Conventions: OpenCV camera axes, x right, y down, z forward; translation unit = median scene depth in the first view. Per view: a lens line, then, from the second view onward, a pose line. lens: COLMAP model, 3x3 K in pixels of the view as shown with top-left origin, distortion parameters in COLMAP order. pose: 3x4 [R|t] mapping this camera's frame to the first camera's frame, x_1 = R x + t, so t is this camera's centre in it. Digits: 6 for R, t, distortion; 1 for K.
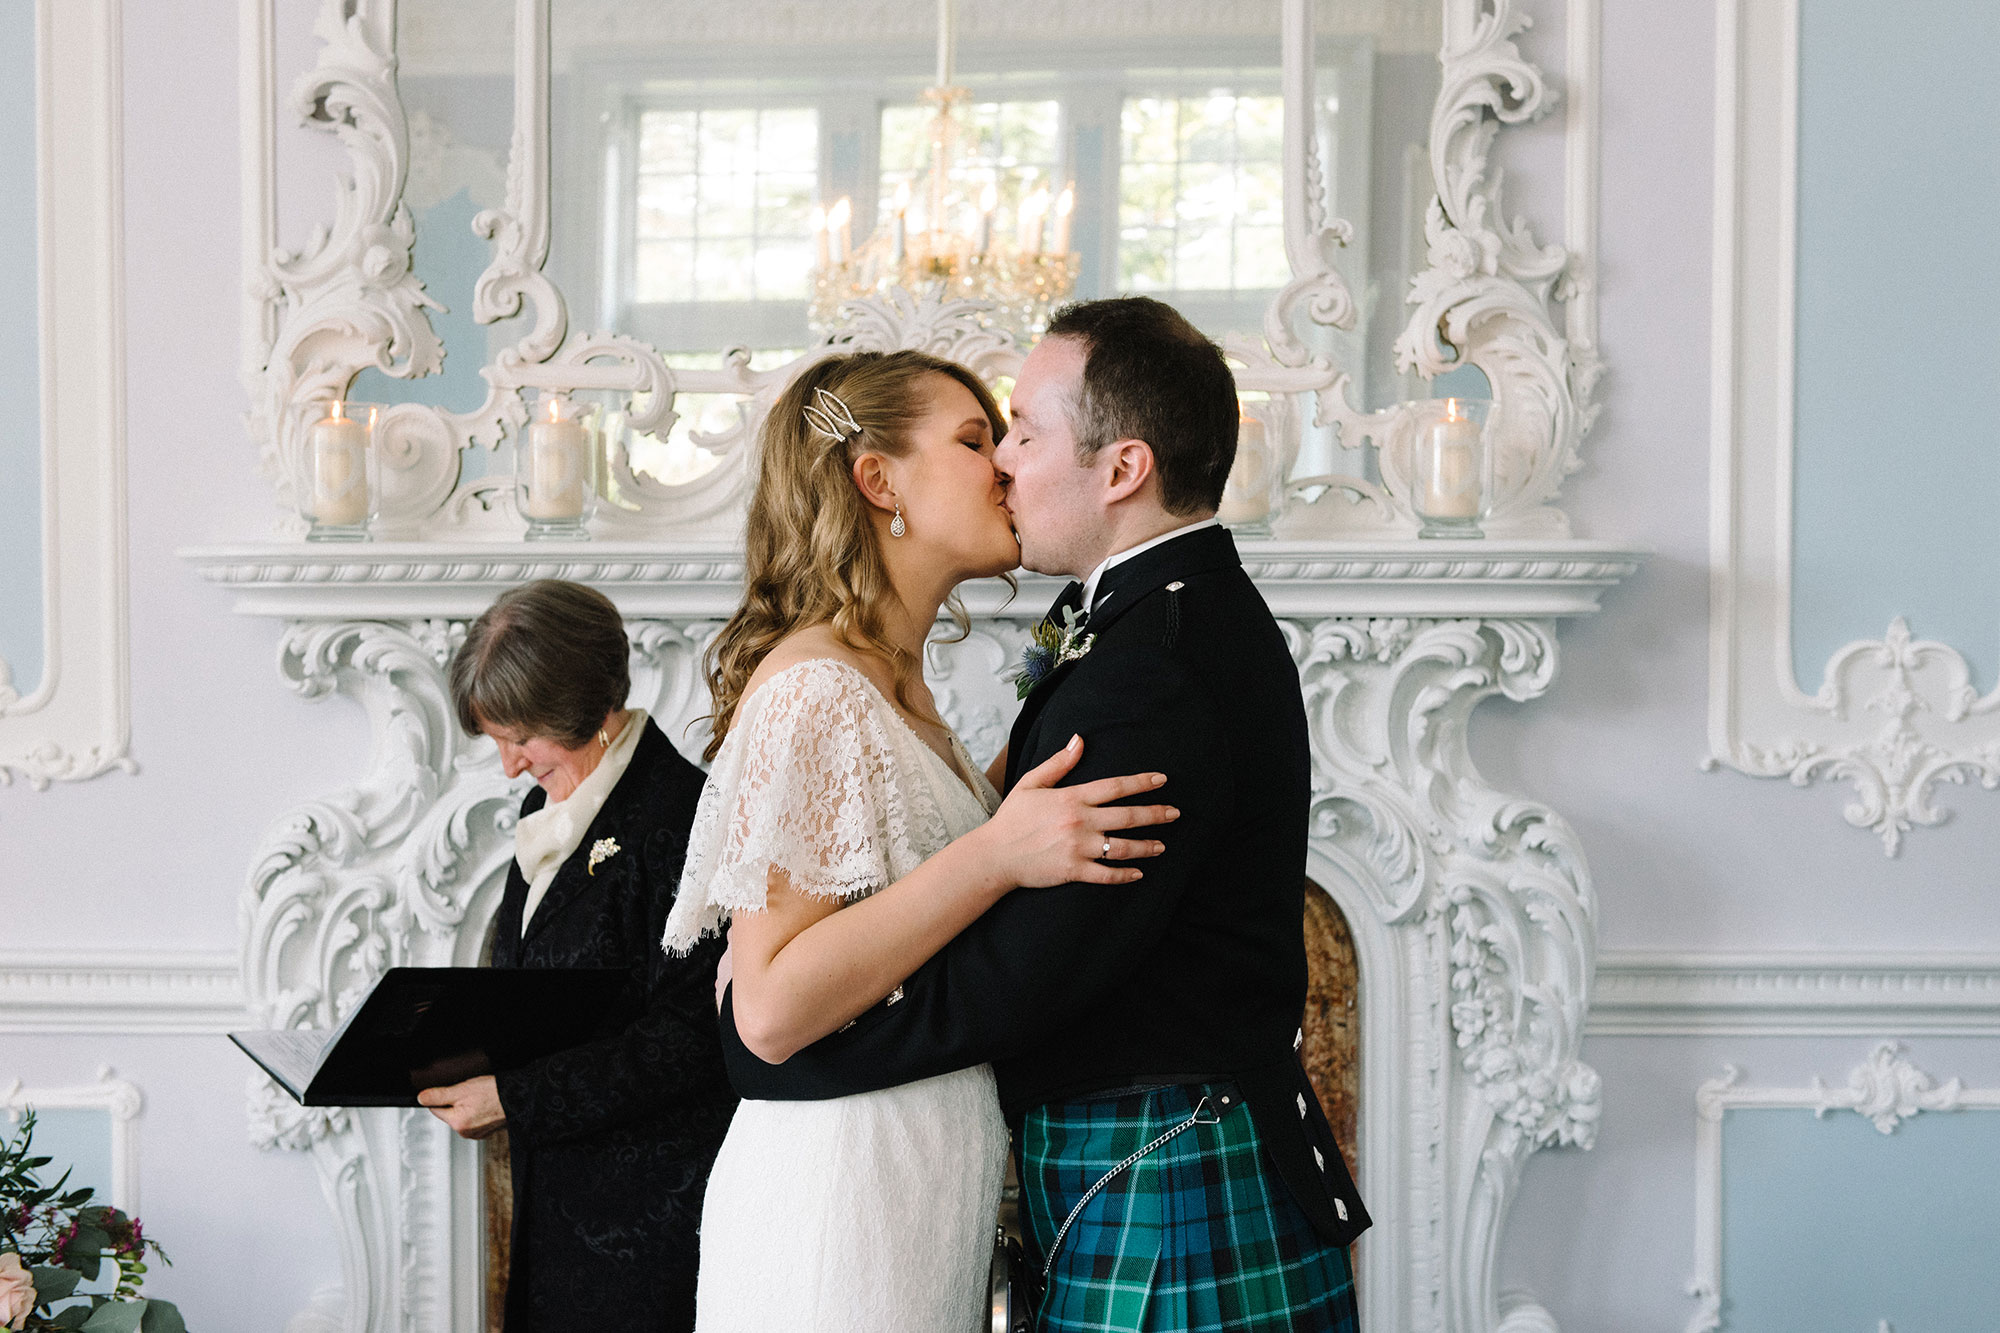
lens RADIAL K [[3068.9, 0, 999.6], [0, 3068.9, 723.9], [0, 0, 1]] dist [0.023443, -0.068747]
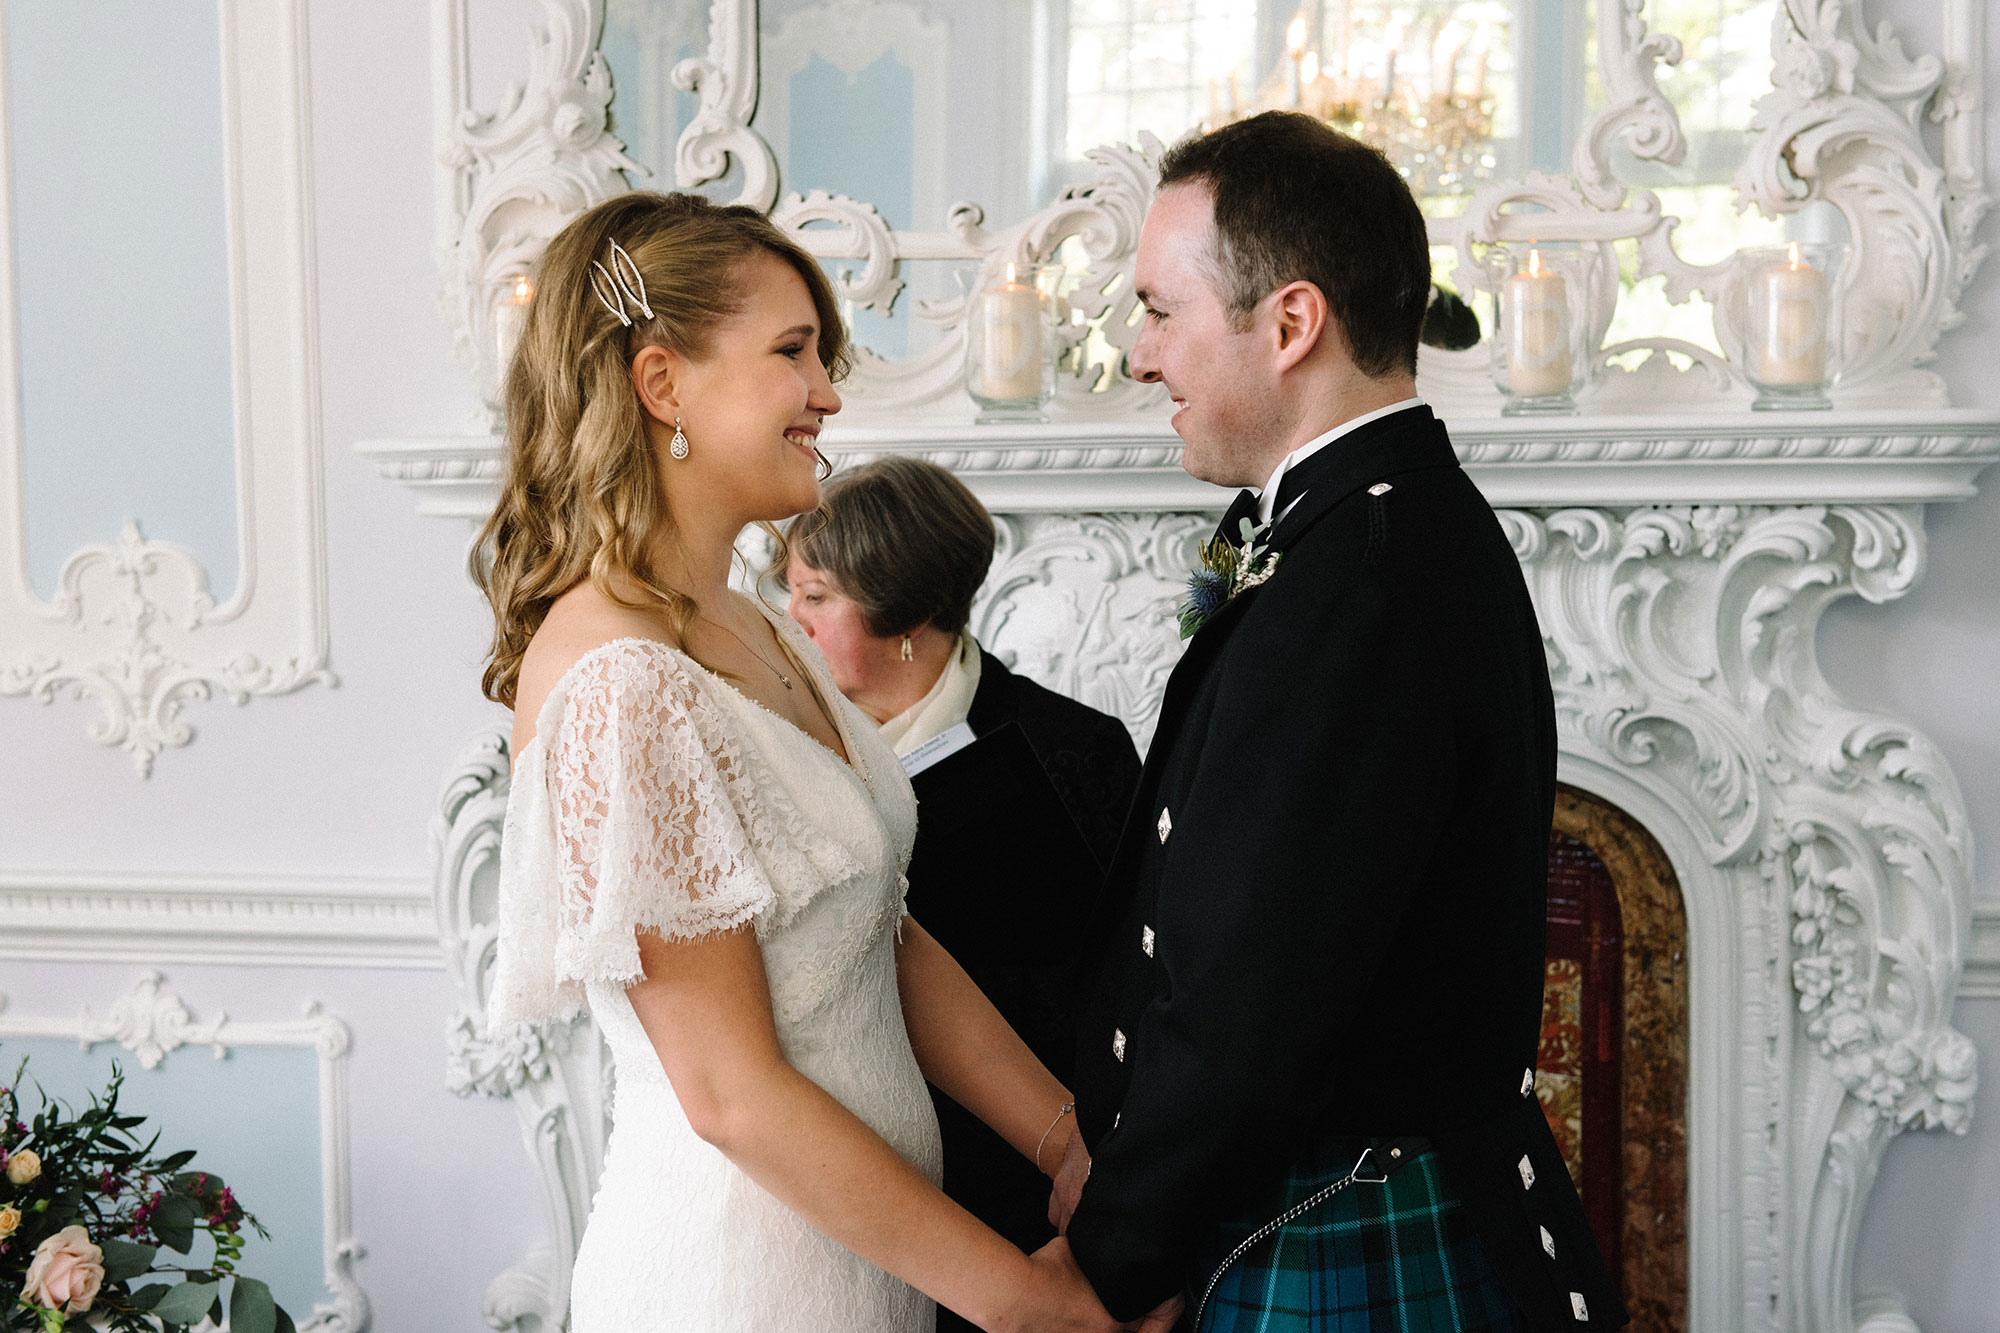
lens RADIAL K [[3068.9, 0, 999.6], [0, 3068.9, 723.9], [0, 0, 1]] dist [0.023443, -0.068747]
pose [[0.983068, 0.002945, -0.183219, 0.087310], [0.004044, 0.999279, 0.037761, -0.007026], [0.183198, -0.037862, 0.982347, 0.128906]]
